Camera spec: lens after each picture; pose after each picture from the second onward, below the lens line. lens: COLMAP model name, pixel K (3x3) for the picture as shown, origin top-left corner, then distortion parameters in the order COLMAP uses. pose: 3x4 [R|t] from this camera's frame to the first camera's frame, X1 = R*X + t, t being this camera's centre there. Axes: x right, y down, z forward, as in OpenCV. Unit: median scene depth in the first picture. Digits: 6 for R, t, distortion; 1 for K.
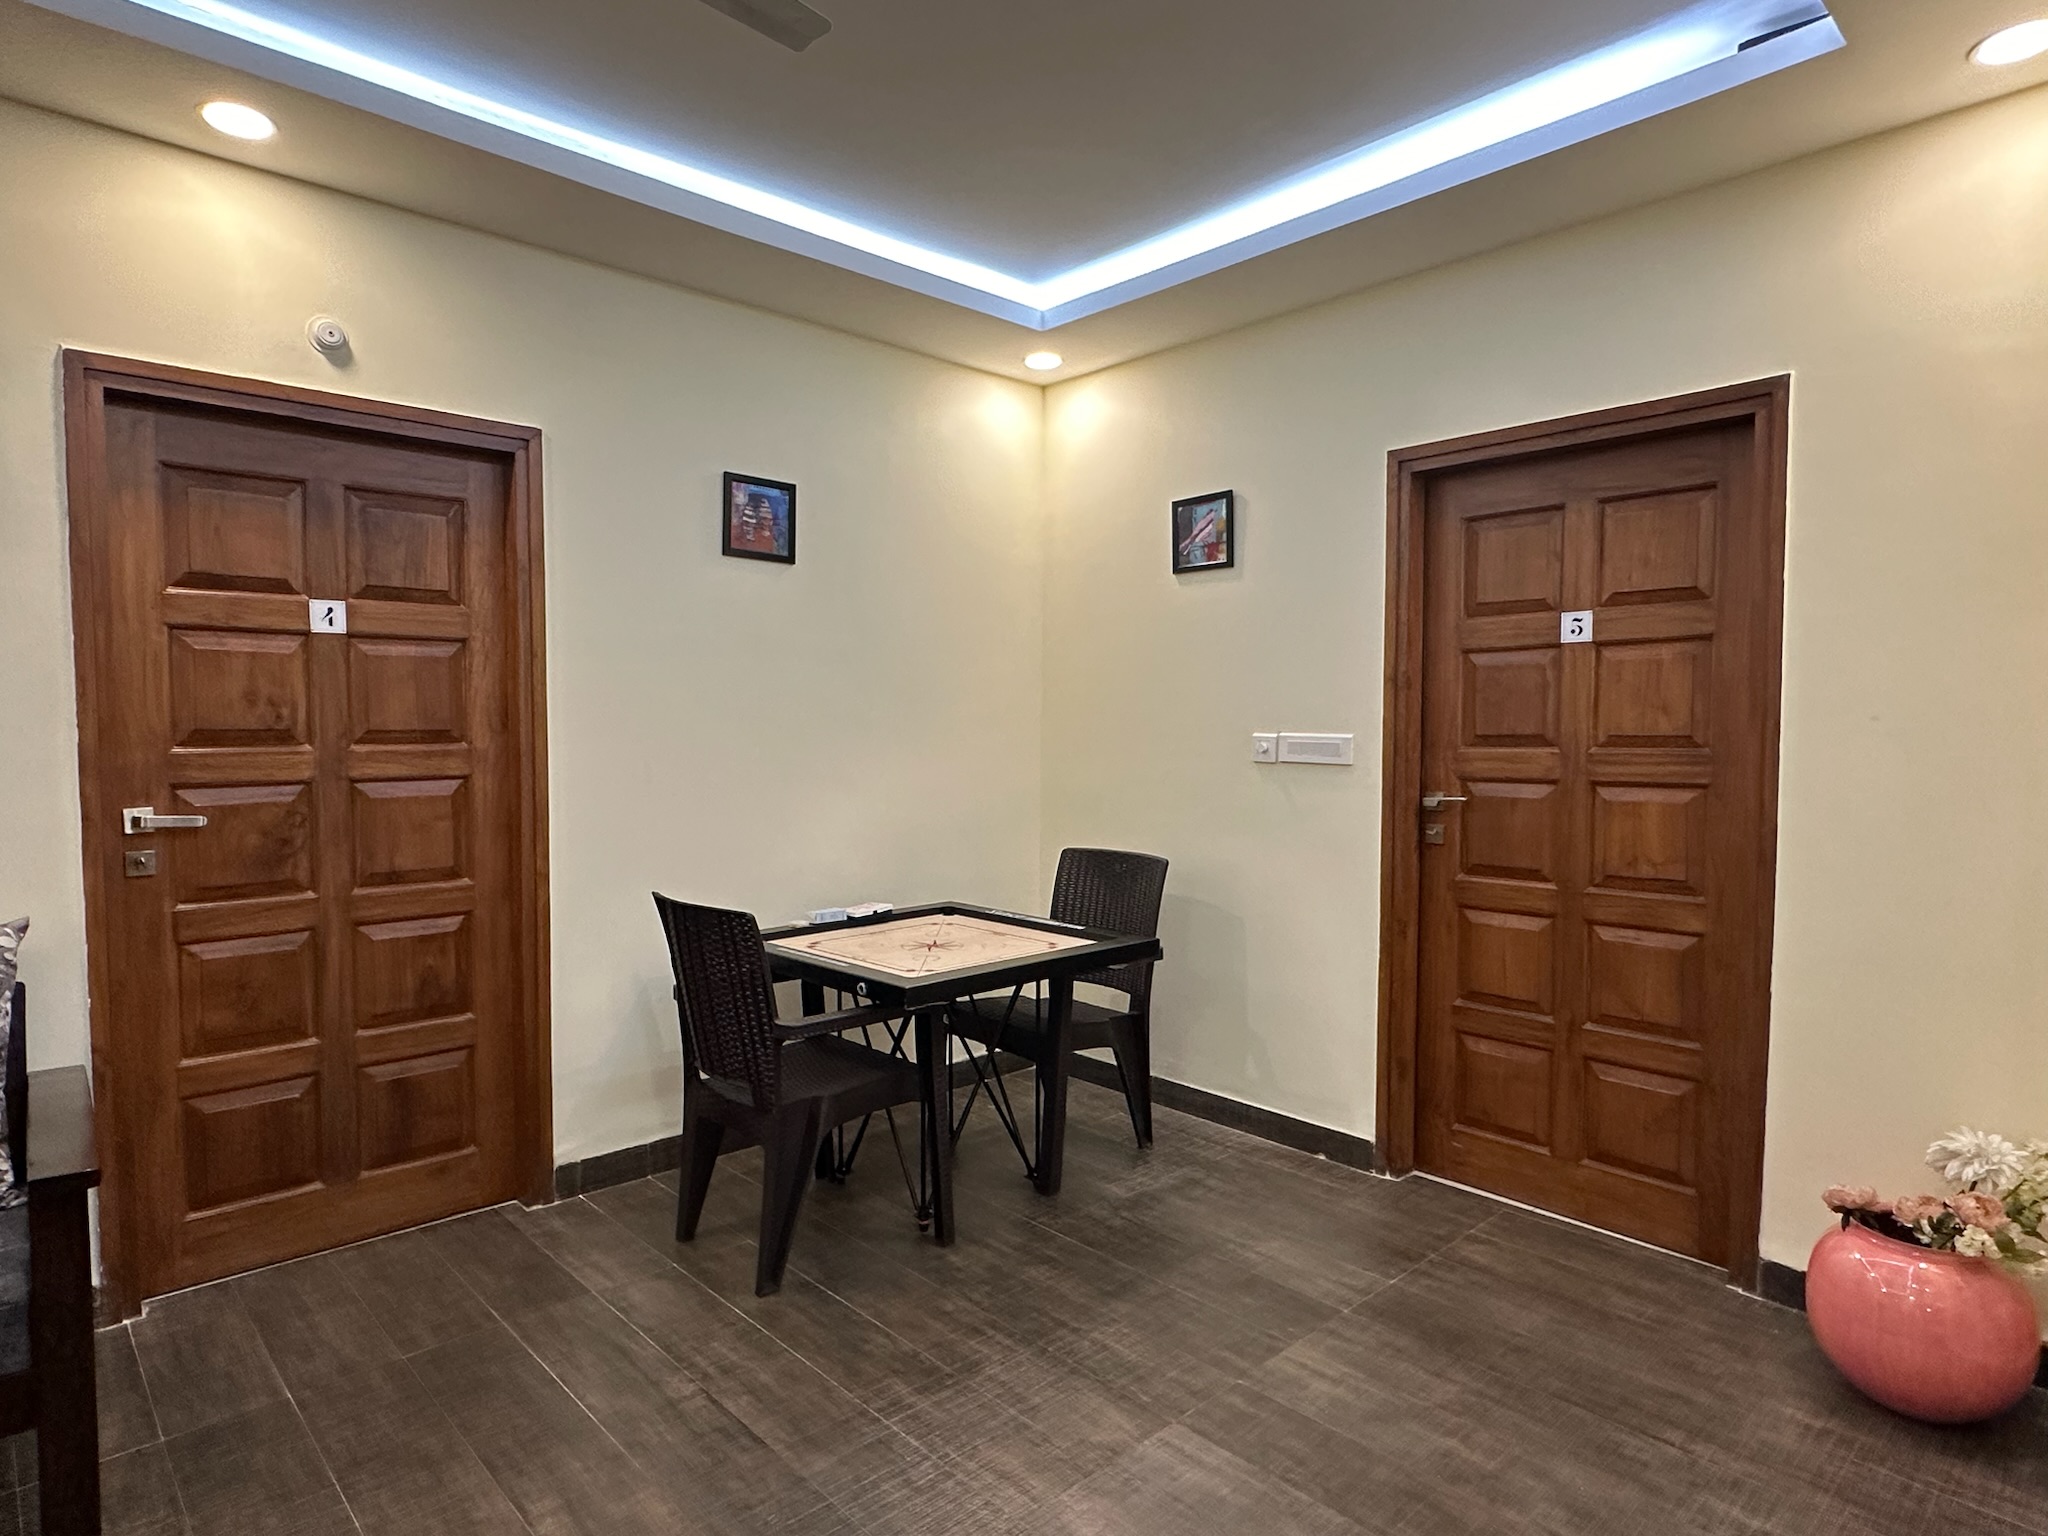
lens RADIAL K [[1152.6, 0, 1026.6], [0, 1152.6, 781.2], [0, 0, 1]] dist [-0.001548, 0.001338]
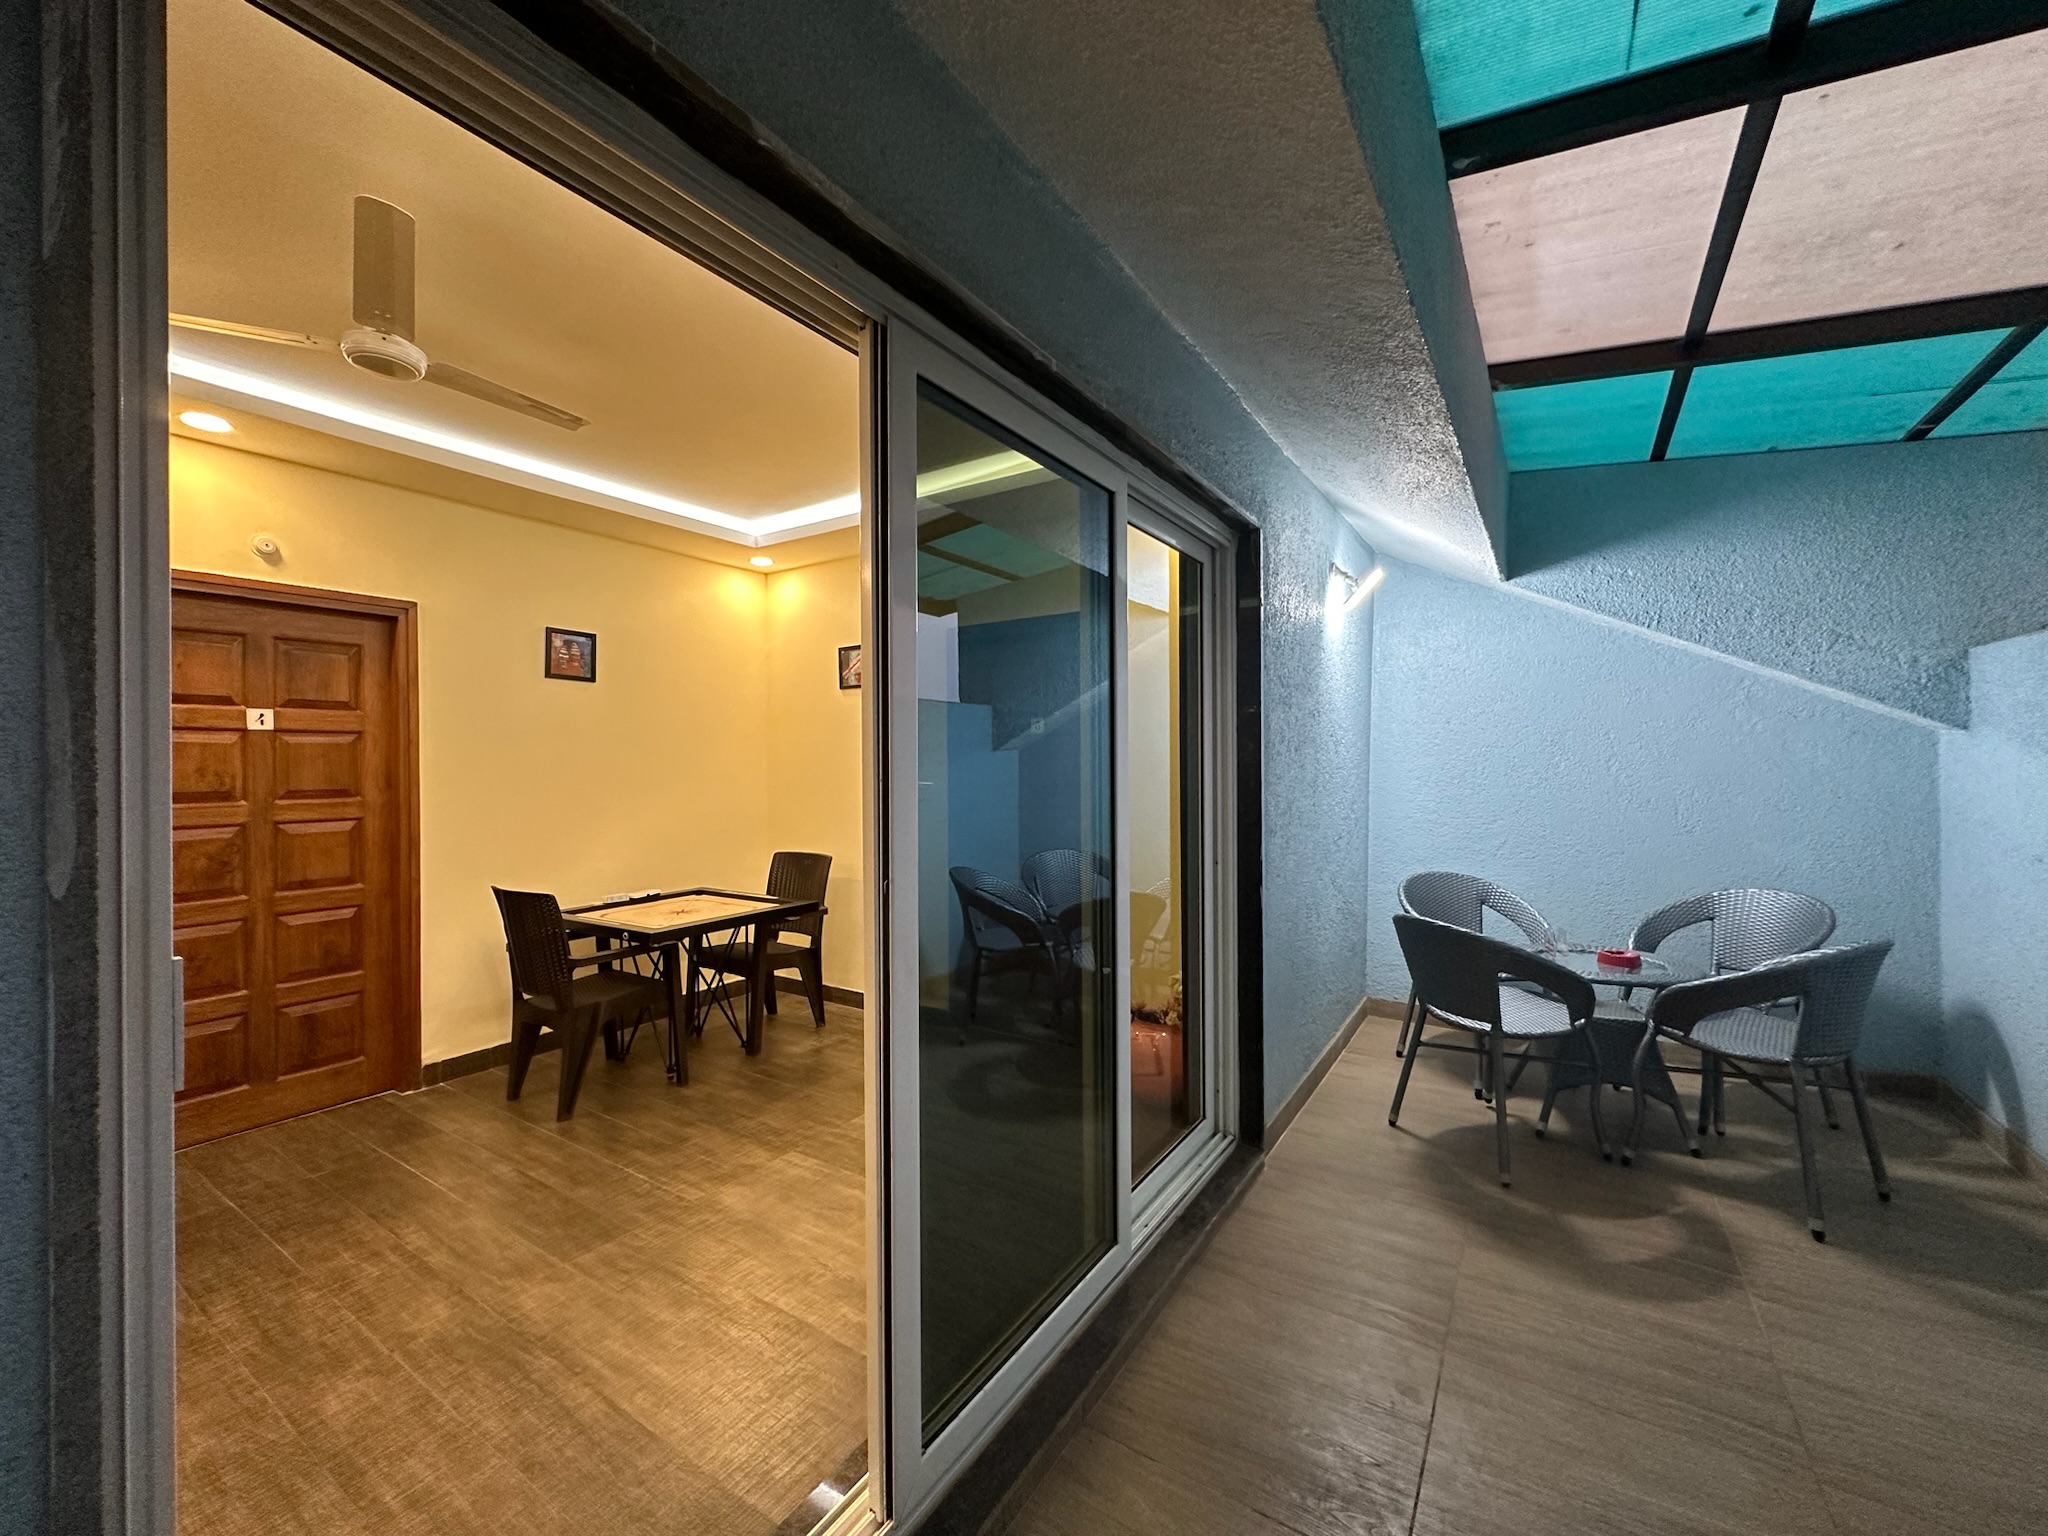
lens RADIAL K [[810.8, 0, 1019.8], [0, 810.8, 770.5], [0, 0, 1]] dist [-0.001107, 0.000289]
pose [[0.972123, -0.011010, 0.234213, 0.137115], [0.021530, 0.998868, -0.042407, -0.003399], [-0.233481, 0.046267, 0.971260, -0.302152]]
